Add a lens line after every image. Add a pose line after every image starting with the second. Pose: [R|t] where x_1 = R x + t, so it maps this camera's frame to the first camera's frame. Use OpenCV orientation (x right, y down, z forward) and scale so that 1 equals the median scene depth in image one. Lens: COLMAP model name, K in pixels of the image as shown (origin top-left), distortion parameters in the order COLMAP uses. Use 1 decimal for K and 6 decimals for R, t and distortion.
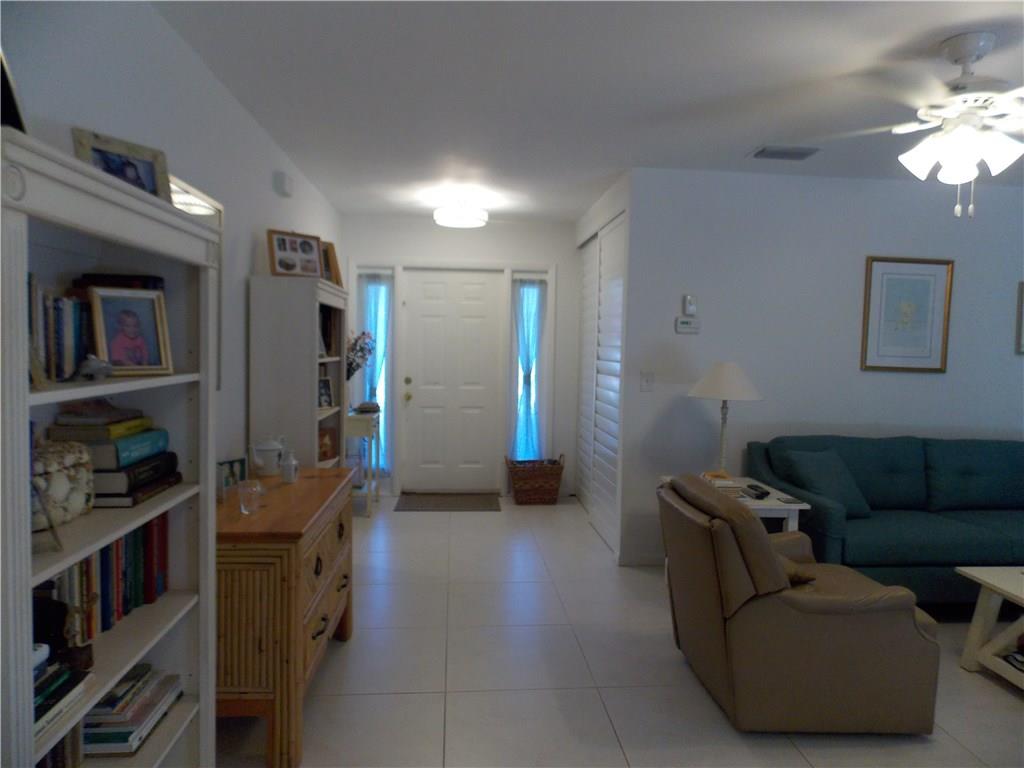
lens RADIAL K [[692.6, 0, 512.1], [0, 692.6, 377.6], [0, 0, 1]] dist [0.000370, -0.003304]
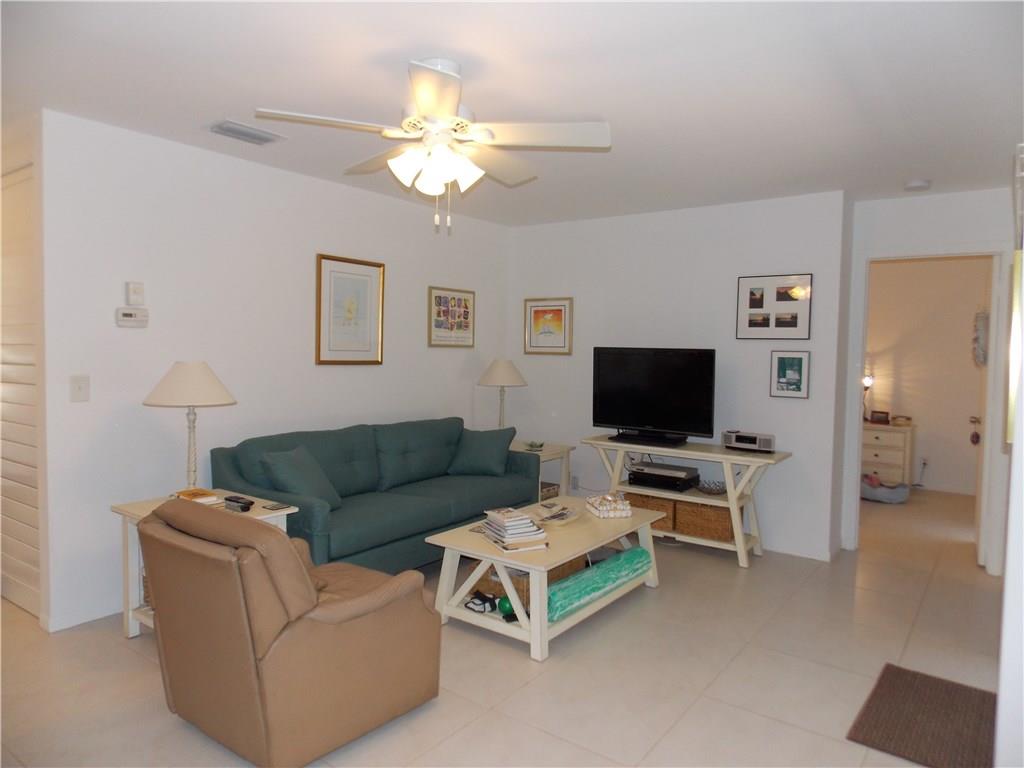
lens RADIAL K [[692.6, 0, 512.1], [0, 692.6, 377.6], [0, 0, 1]] dist [0.000370, -0.003304]
pose [[0.673516, -0.047595, 0.737639, -0.069794], [0.038431, 0.998830, 0.029358, -0.013469], [-0.738173, 0.008576, 0.674557, 0.123239]]
